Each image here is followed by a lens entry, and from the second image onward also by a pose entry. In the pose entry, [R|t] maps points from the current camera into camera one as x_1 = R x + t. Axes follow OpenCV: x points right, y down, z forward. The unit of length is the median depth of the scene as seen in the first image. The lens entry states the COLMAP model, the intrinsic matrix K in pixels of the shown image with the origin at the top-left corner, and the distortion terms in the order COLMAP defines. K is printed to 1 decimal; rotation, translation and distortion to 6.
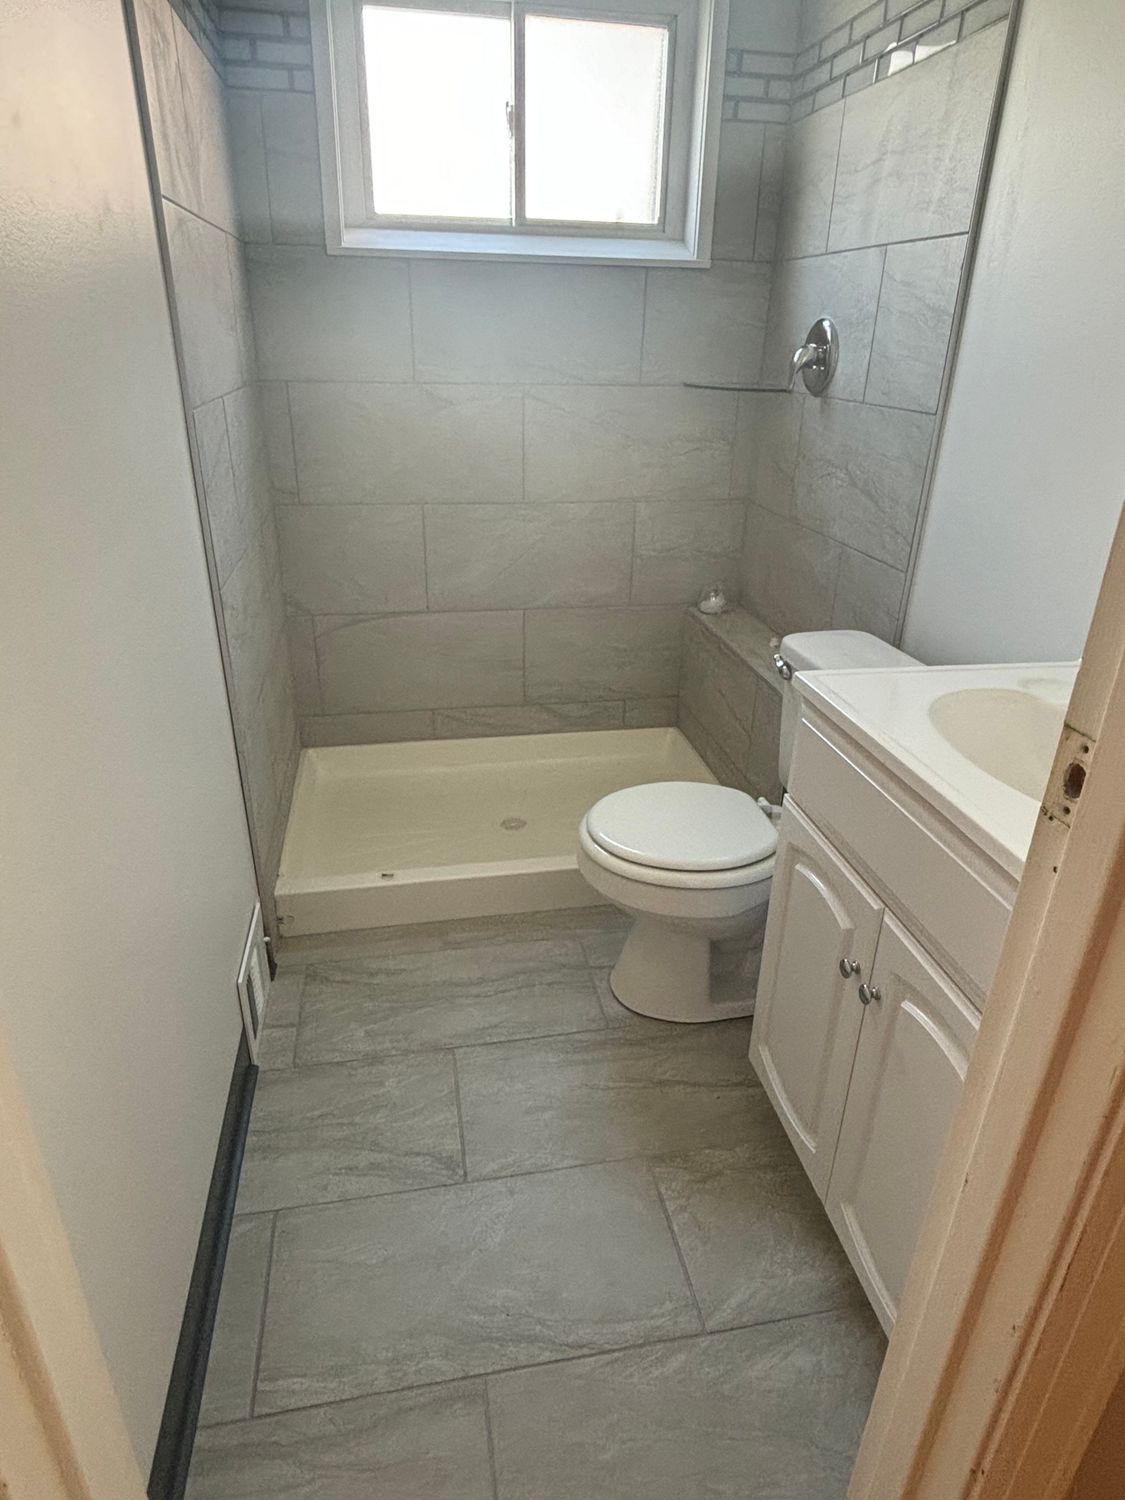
lens RADIAL K [[895.9, 0, 552.6], [0, 895.9, 752.9], [0, 0, 1]] dist [0.051278, -0.067672]
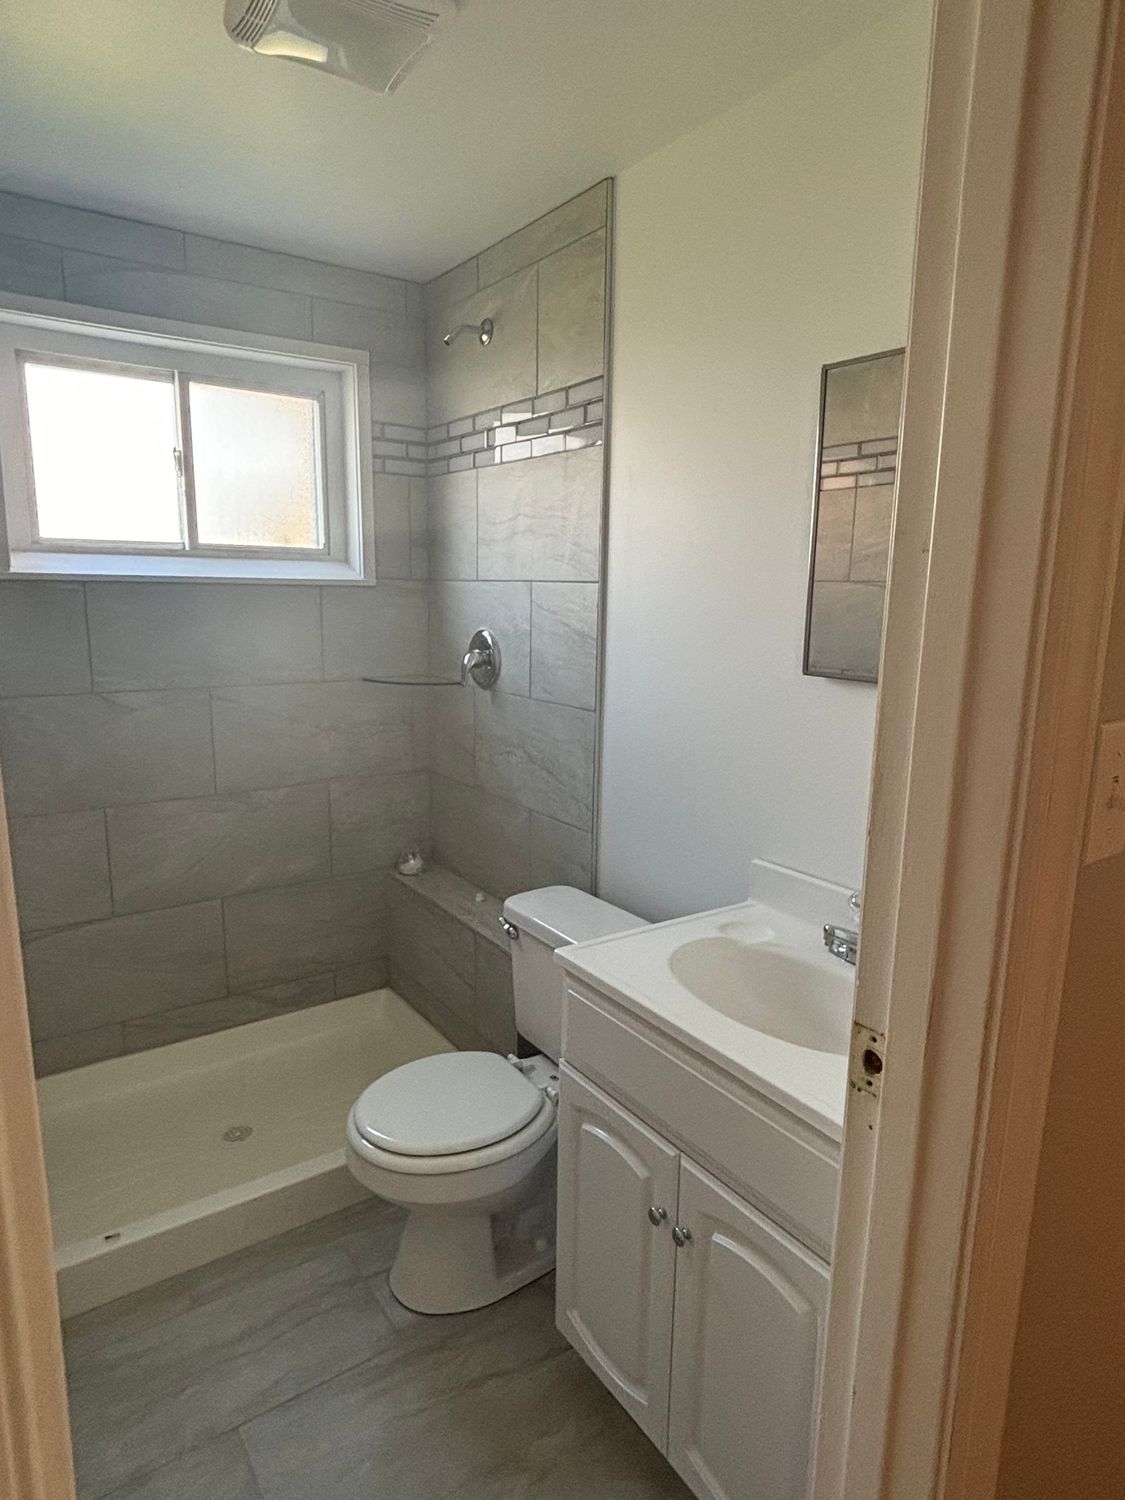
lens RADIAL K [[895.9, 0, 552.6], [0, 895.9, 752.9], [0, 0, 1]] dist [0.051278, -0.067672]
pose [[0.908415, -0.084491, 0.409443, -0.127889], [0.178478, 0.964010, -0.197054, -0.074618], [-0.378058, 0.252083, 0.890801, -0.063016]]
